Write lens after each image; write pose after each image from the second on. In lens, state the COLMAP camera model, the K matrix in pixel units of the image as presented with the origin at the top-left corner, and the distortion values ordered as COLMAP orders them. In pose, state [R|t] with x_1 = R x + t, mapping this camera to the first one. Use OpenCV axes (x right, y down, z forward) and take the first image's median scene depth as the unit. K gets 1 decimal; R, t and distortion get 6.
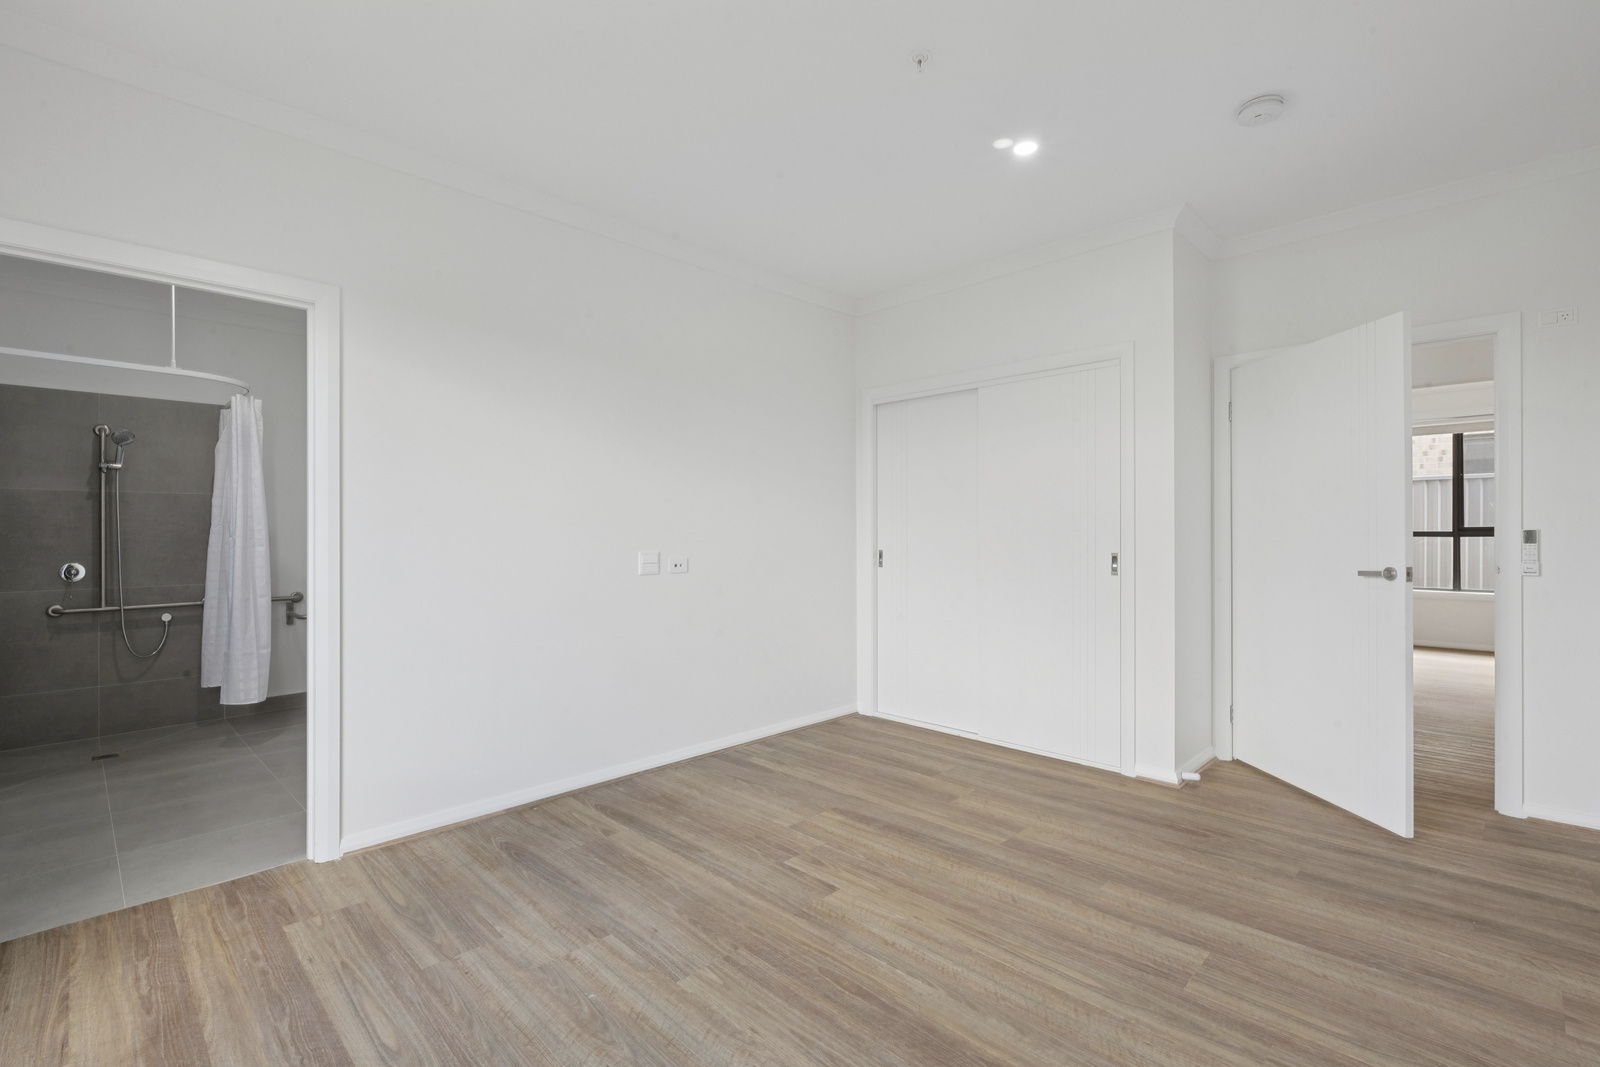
lens RADIAL K [[720.1, 0, 814.1], [0, 720.1, 534.6], [0, 0, 1]] dist [0.000931, 0.000302]
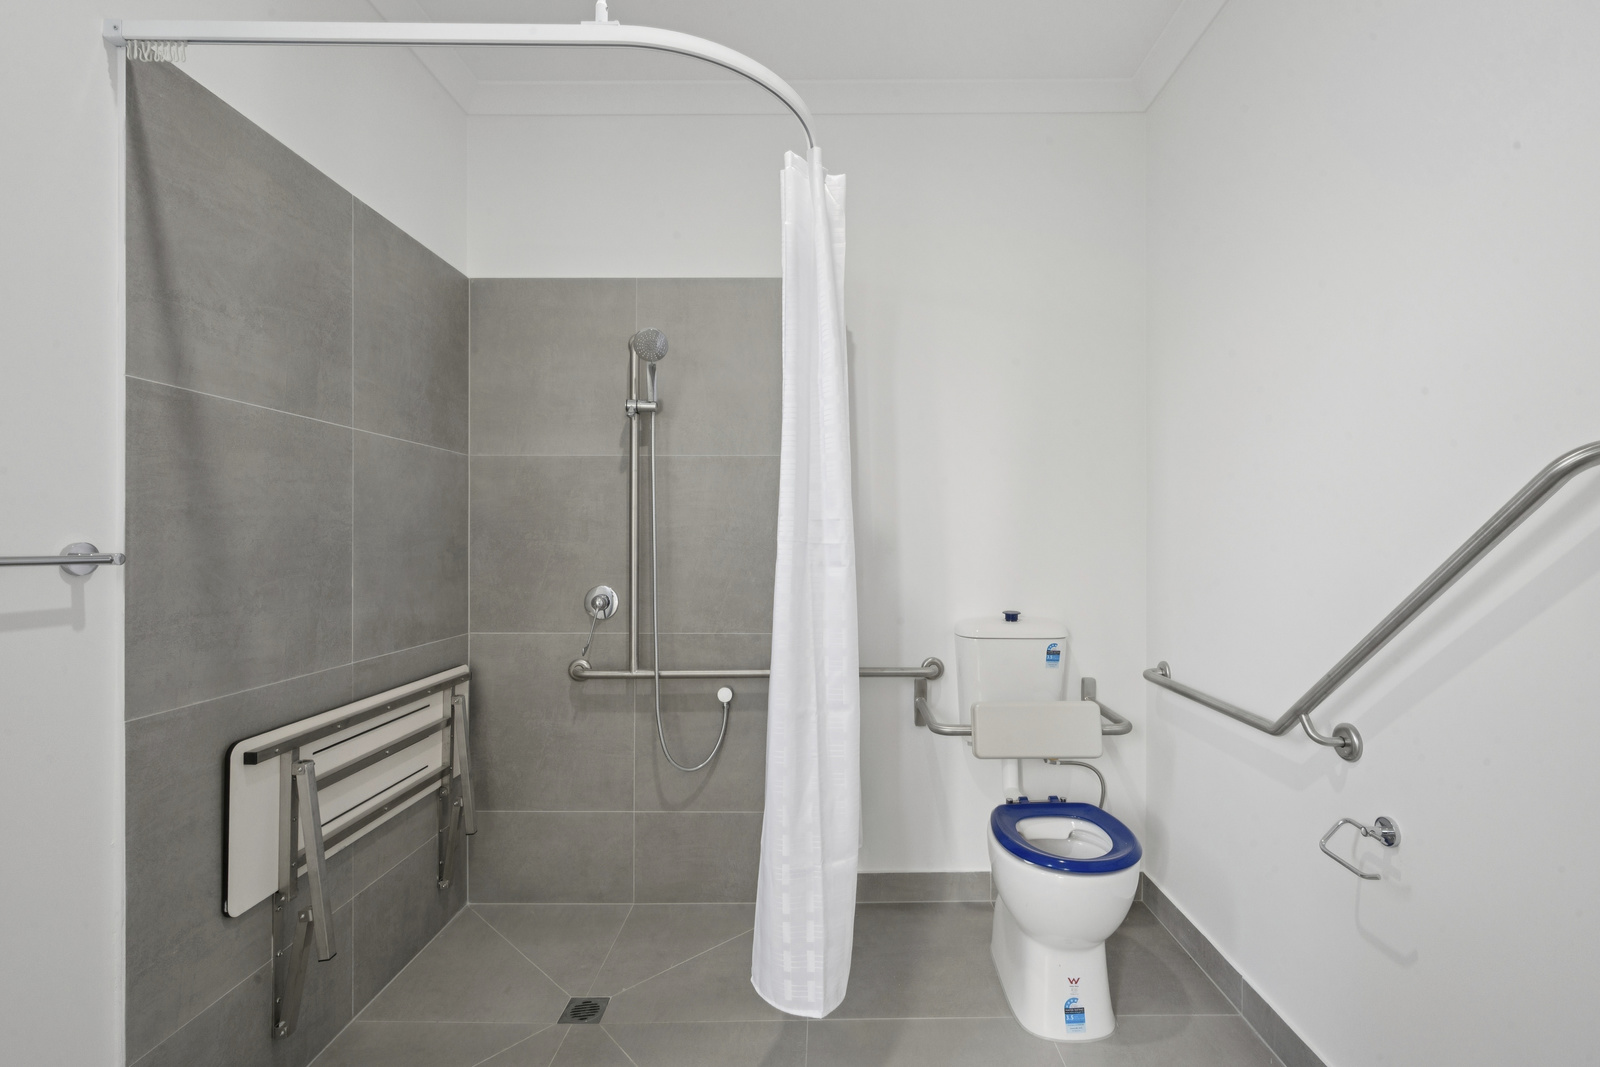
lens RADIAL K [[720.1, 0, 832.9], [0, 720.1, 539.7], [0, 0, 1]] dist [0.000931, 0.000302]
pose [[0.701839, 0.003616, -0.712327, -0.432332], [-0.002769, 0.999993, 0.002348, 0.001705], [0.712330, 0.000324, 0.701844, 0.629413]]
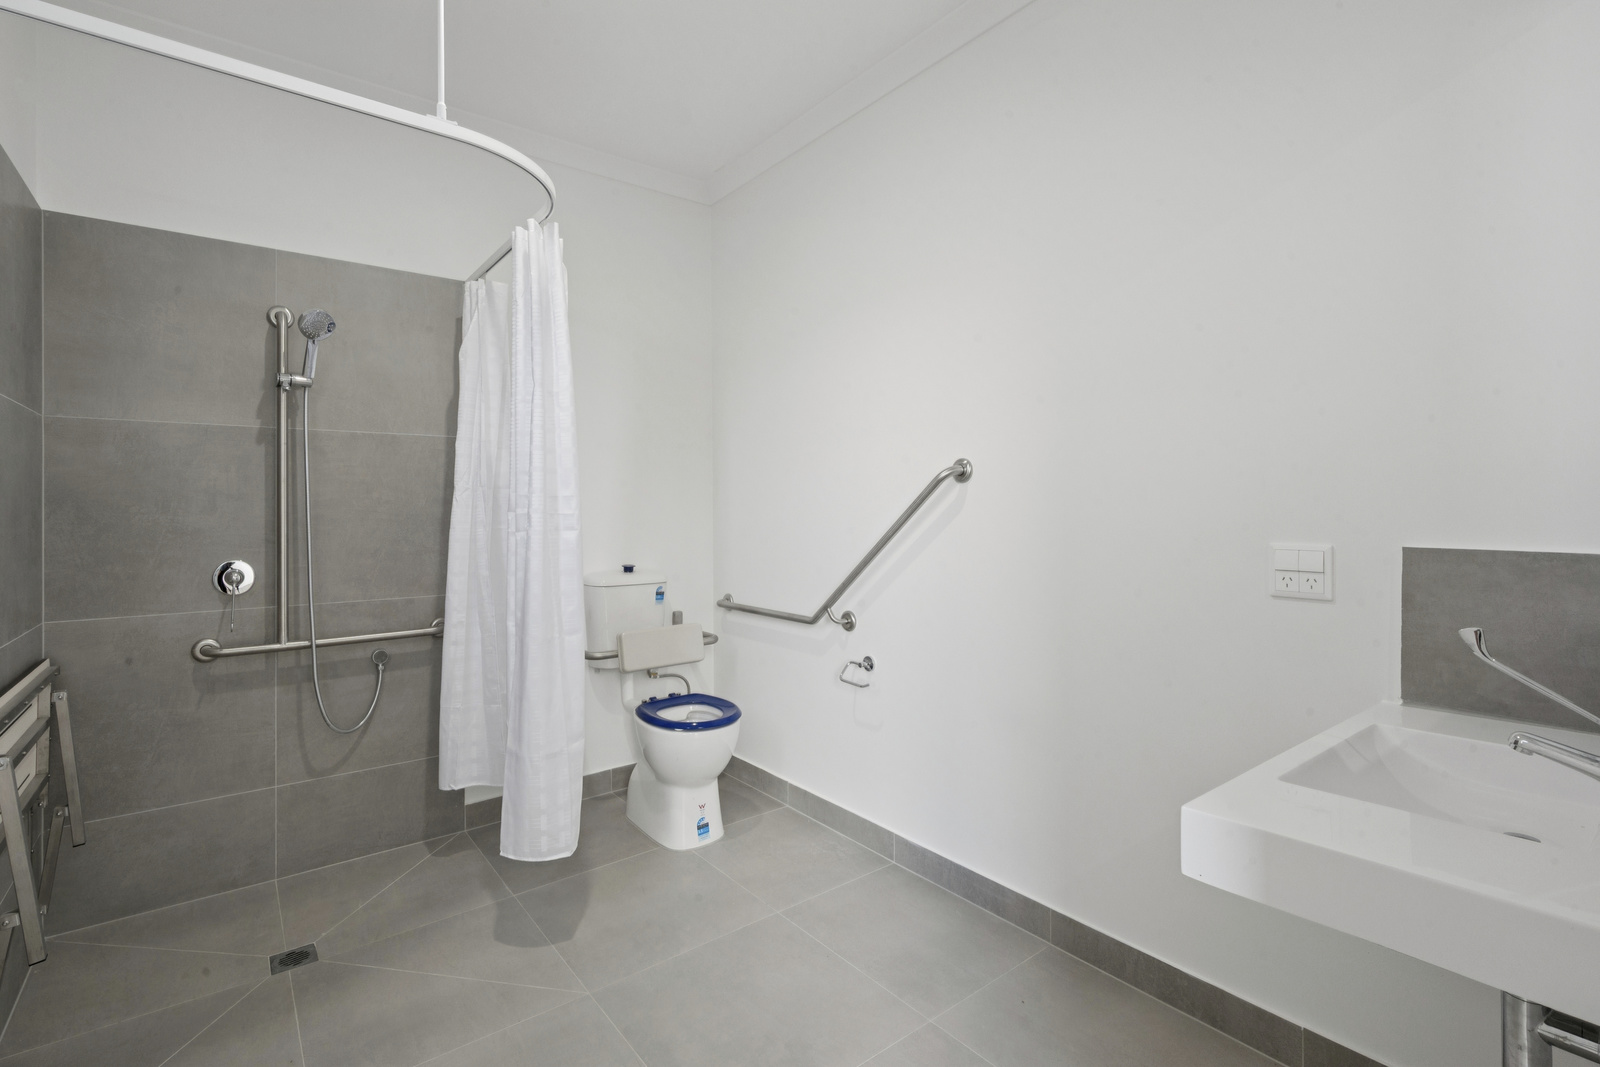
lens RADIAL K [[720.1, 0, 784.4], [0, 720.1, 505.8], [0, 0, 1]] dist [0.000931, 0.000302]
pose [[0.989713, -0.002883, -0.143037, -0.464975], [0.002278, 0.999988, -0.004392, 0.001632], [0.143048, 0.004021, 0.989708, 0.449494]]
